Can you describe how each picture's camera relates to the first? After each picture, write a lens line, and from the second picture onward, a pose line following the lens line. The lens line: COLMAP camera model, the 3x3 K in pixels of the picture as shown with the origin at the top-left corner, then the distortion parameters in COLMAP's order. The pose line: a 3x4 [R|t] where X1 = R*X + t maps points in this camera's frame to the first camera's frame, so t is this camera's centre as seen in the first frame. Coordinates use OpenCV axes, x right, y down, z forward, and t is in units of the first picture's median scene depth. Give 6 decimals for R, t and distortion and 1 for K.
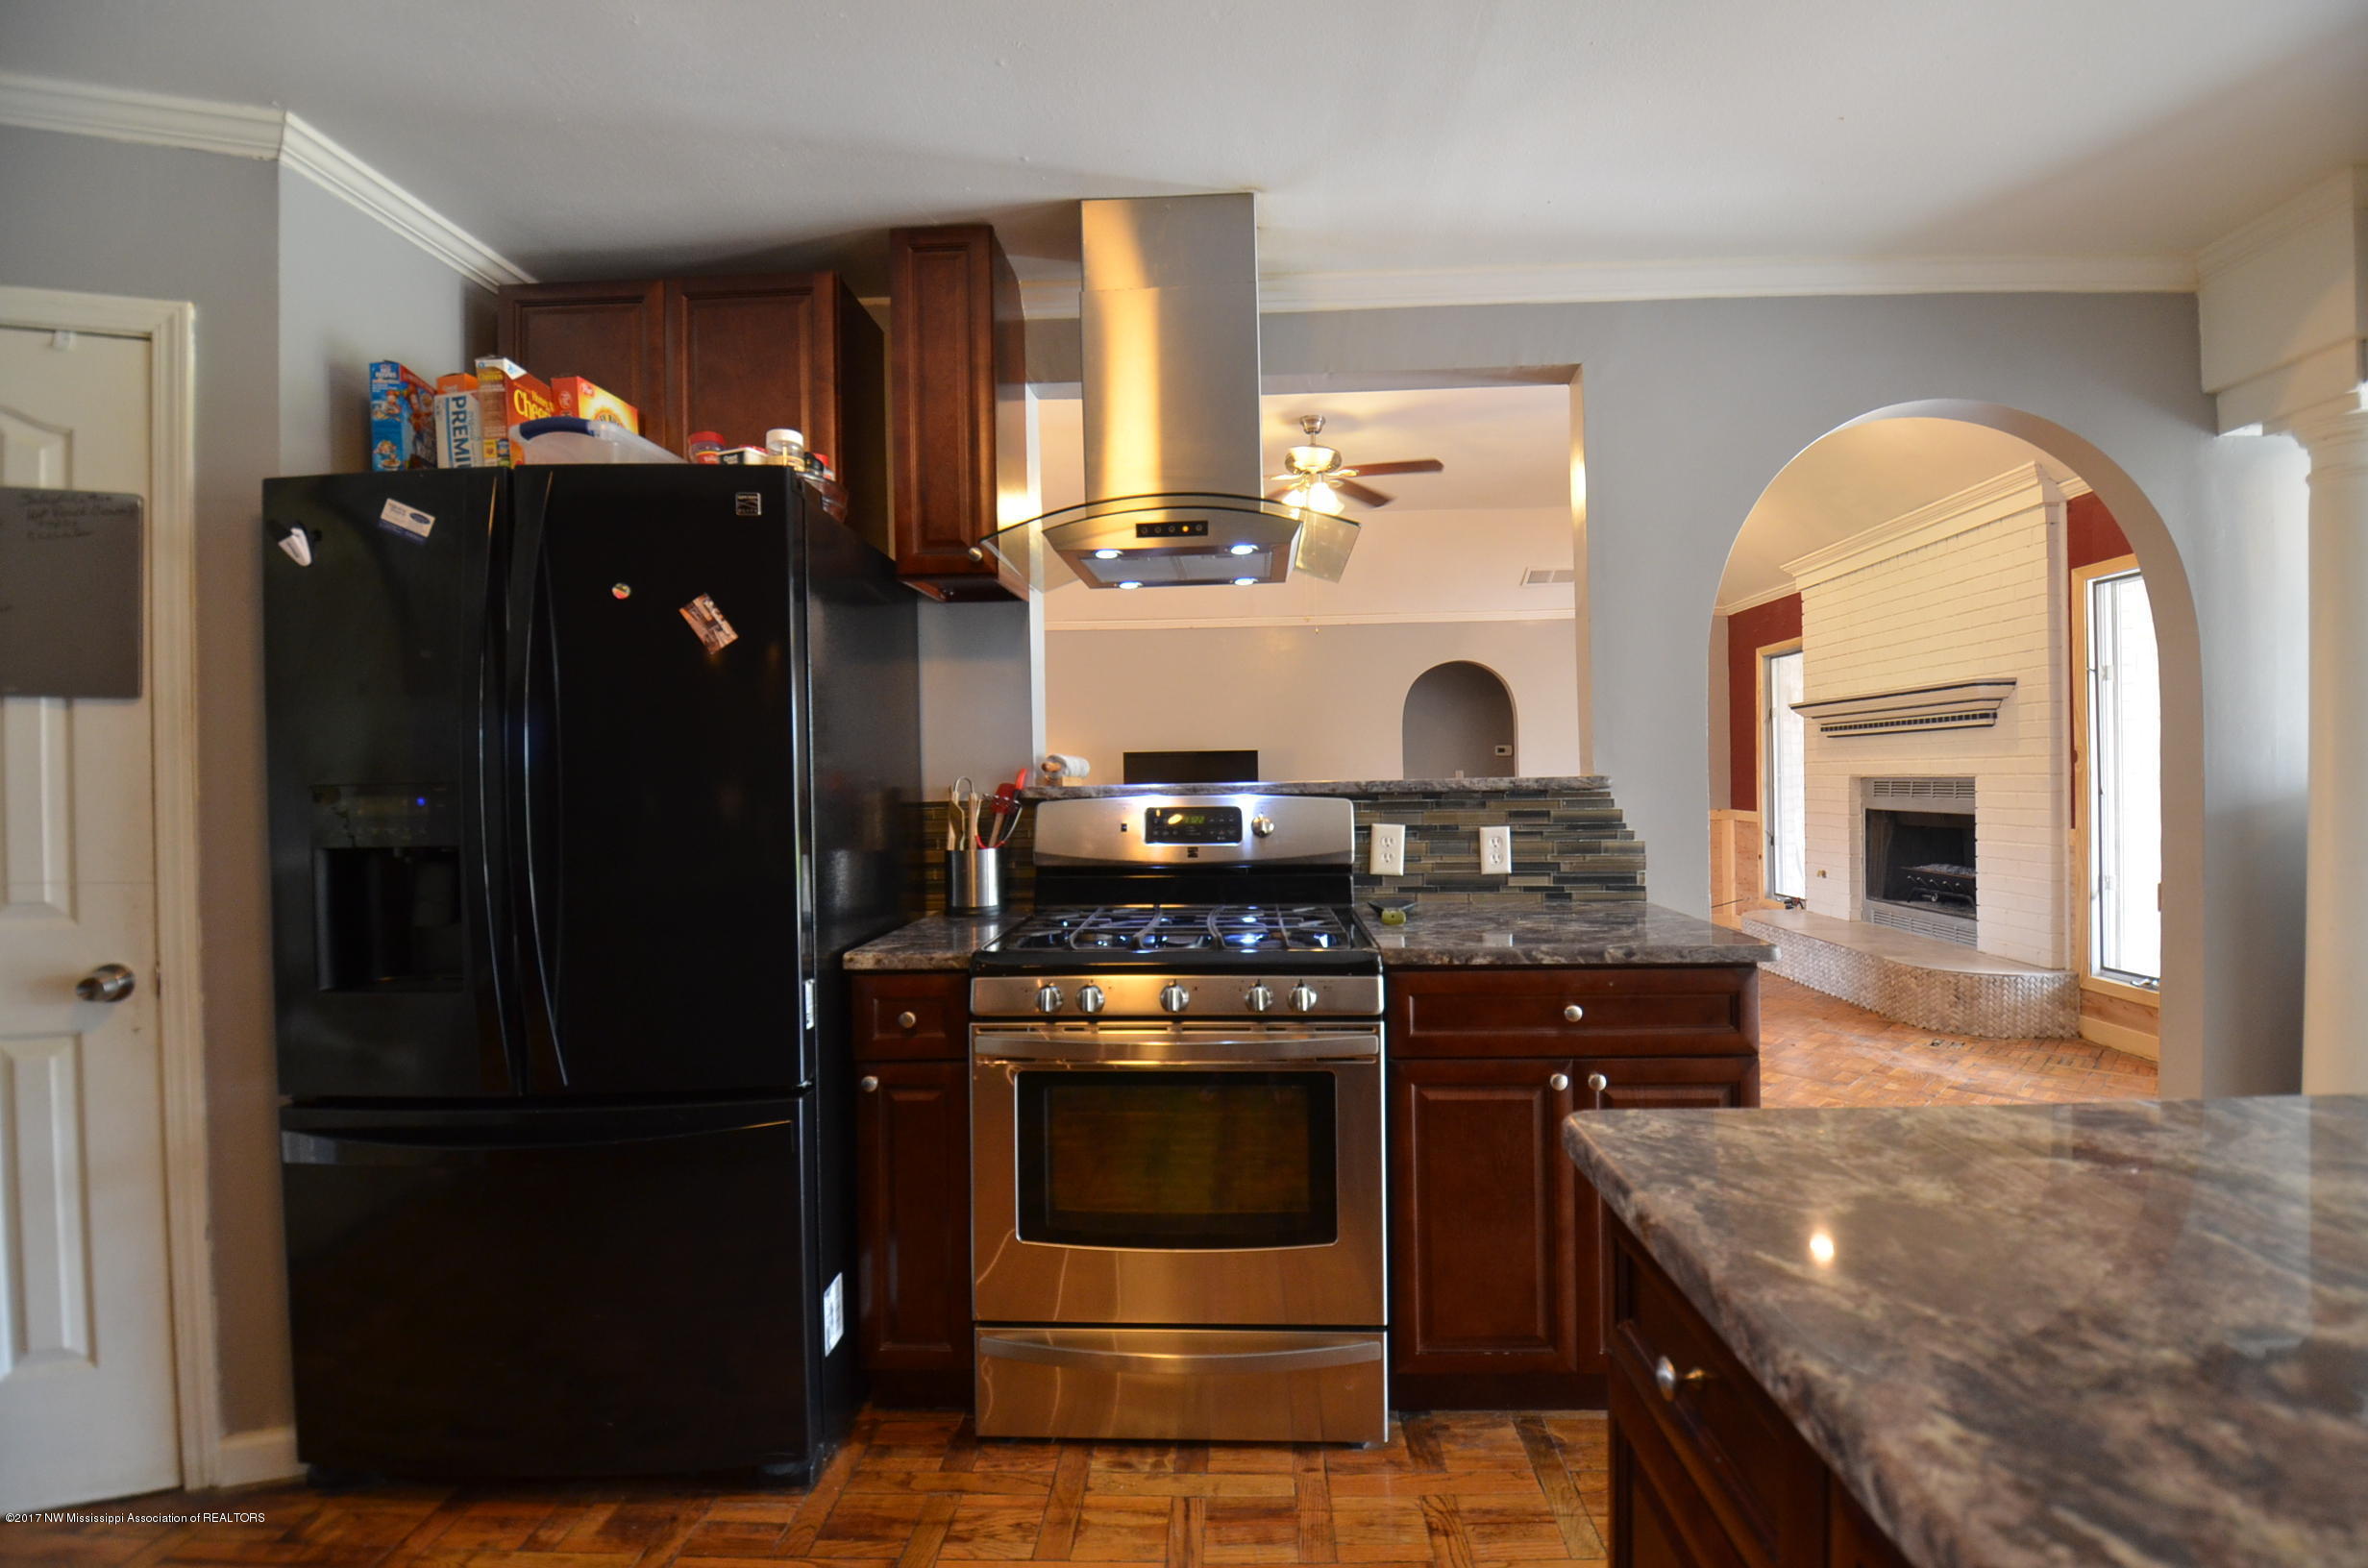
lens RADIAL K [[1041.7, 0, 1217.1], [0, 1041.7, 782.5], [0, 0, 1]] dist [0.001409, -0.015182]
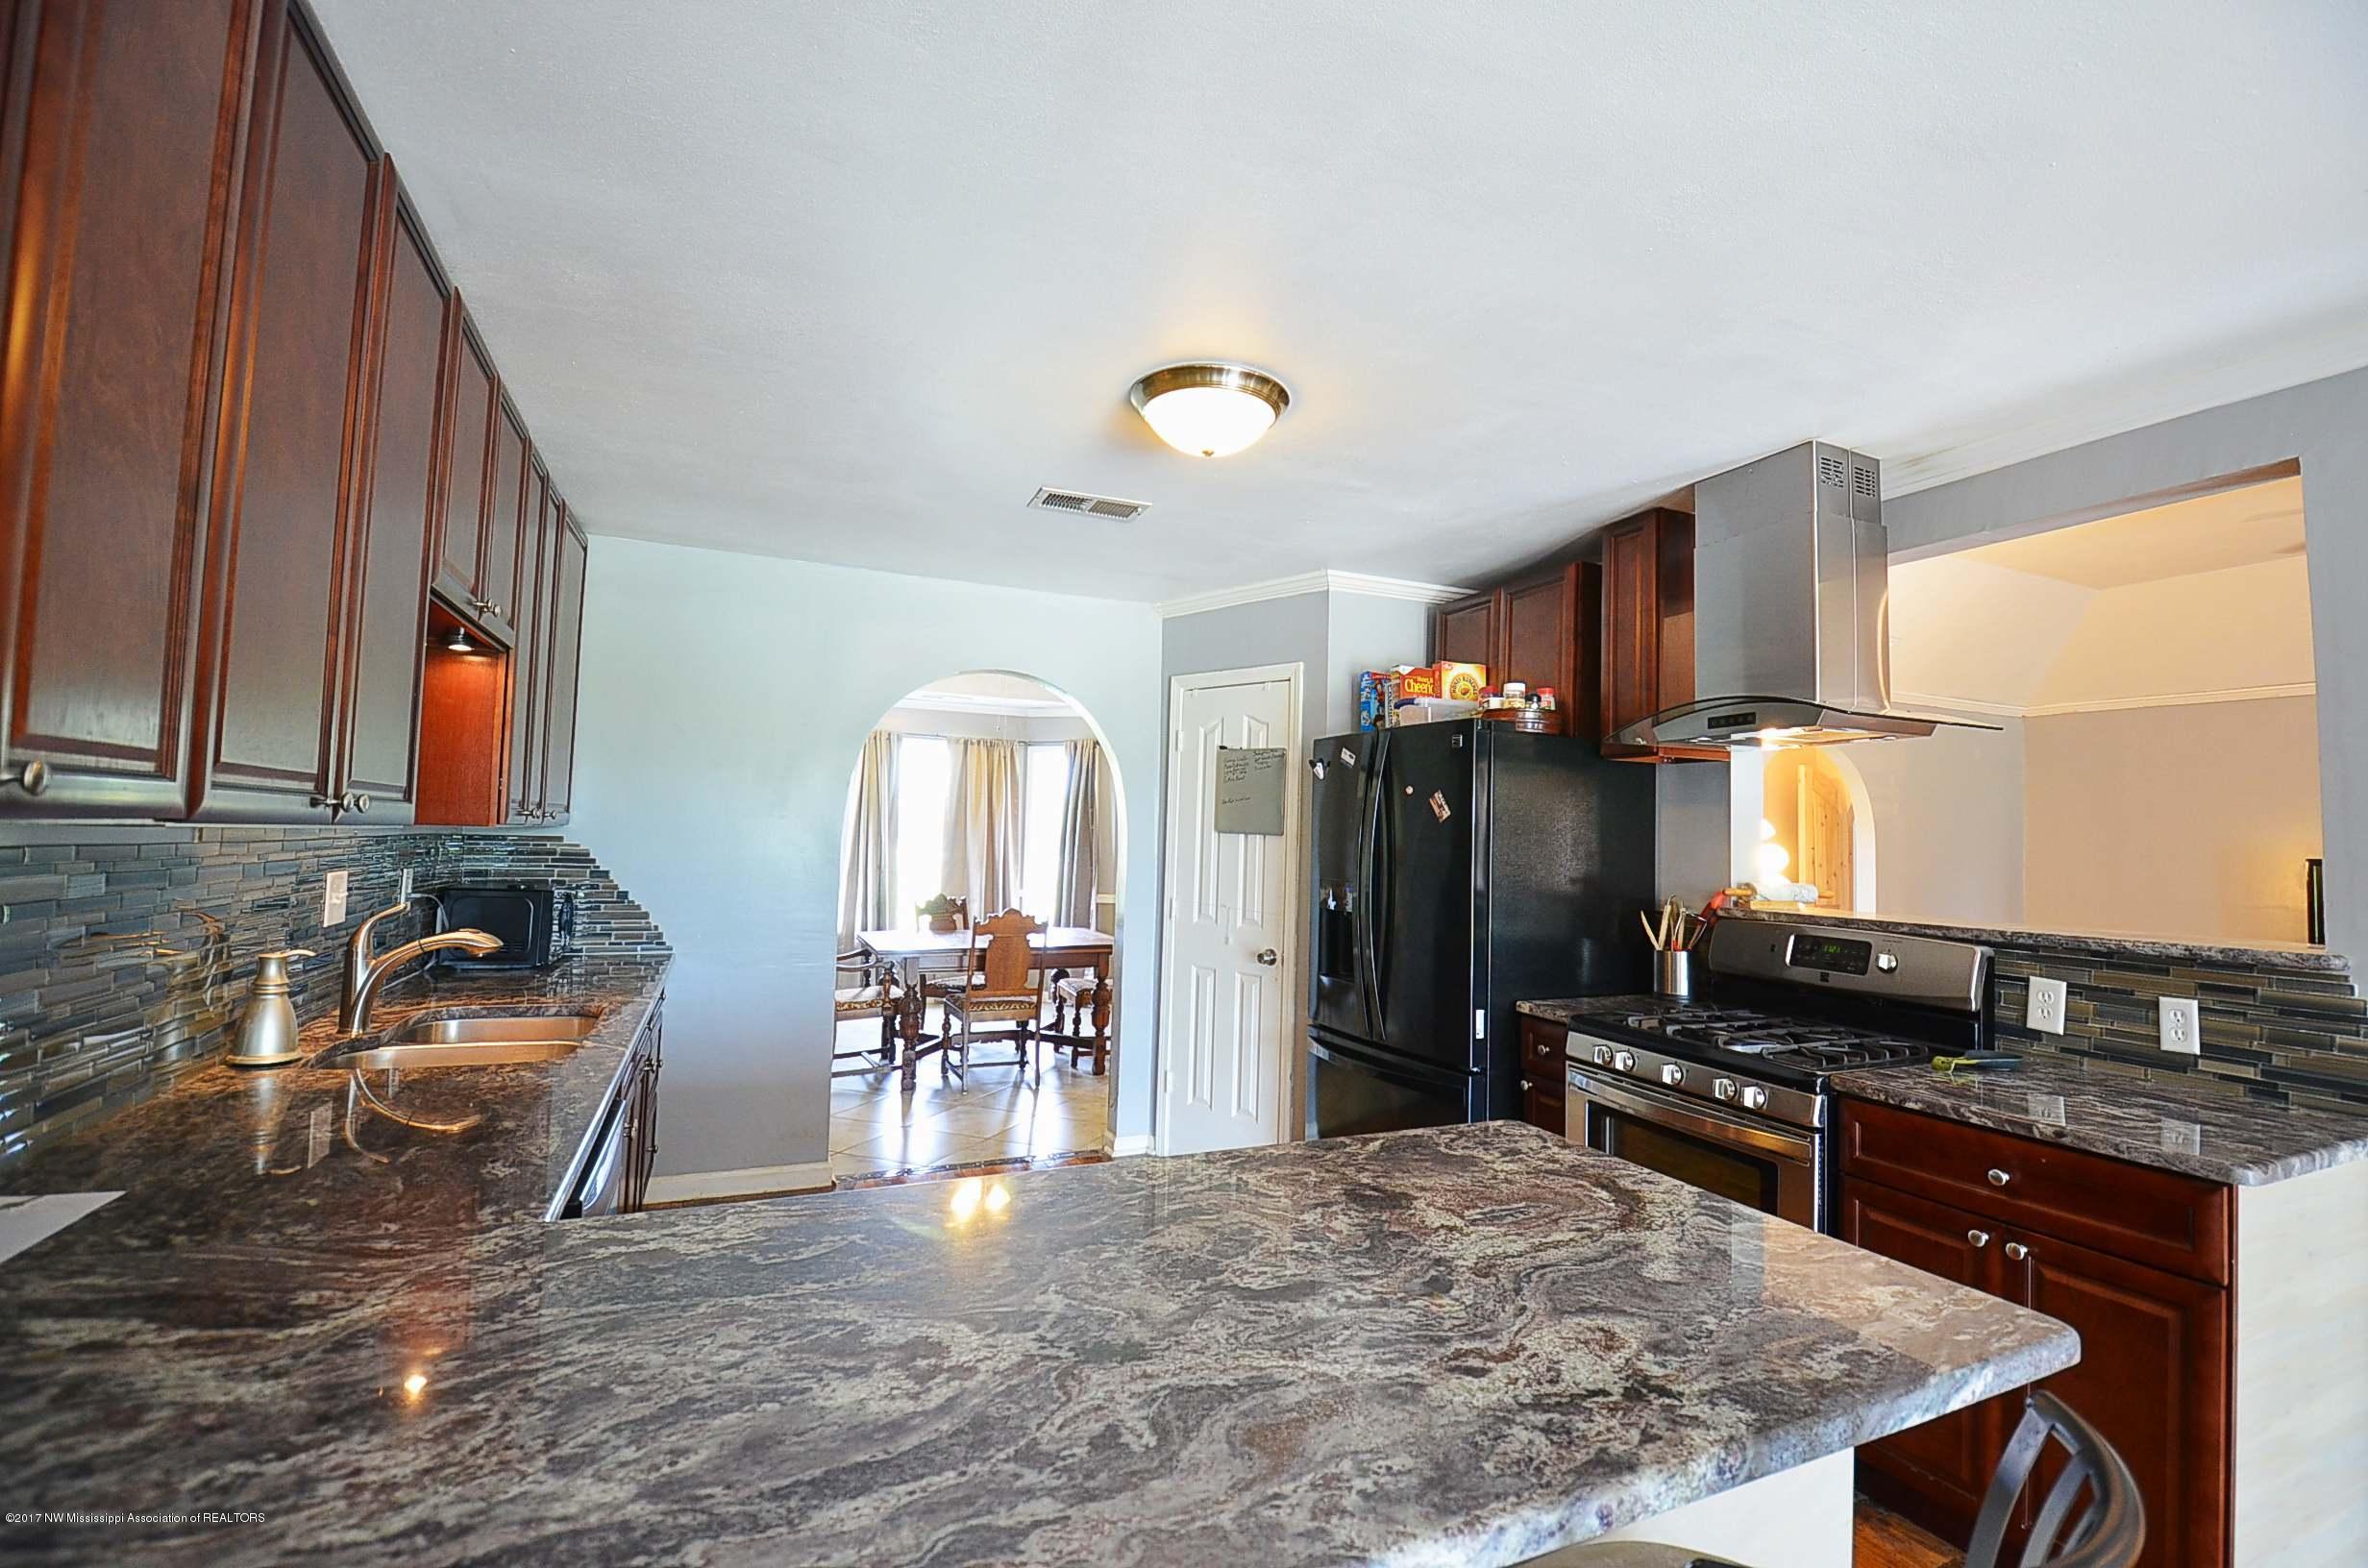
lens RADIAL K [[1040.5, 0, 1214.2], [0, 1040.5, 779.4], [0, 0, 1]] dist [0.023818, -0.037041]
pose [[0.439034, -0.020730, -0.898231, 0.914813], [-0.040660, 0.998251, -0.042912, -0.094465], [0.897550, 0.055362, 0.437423, -0.162917]]
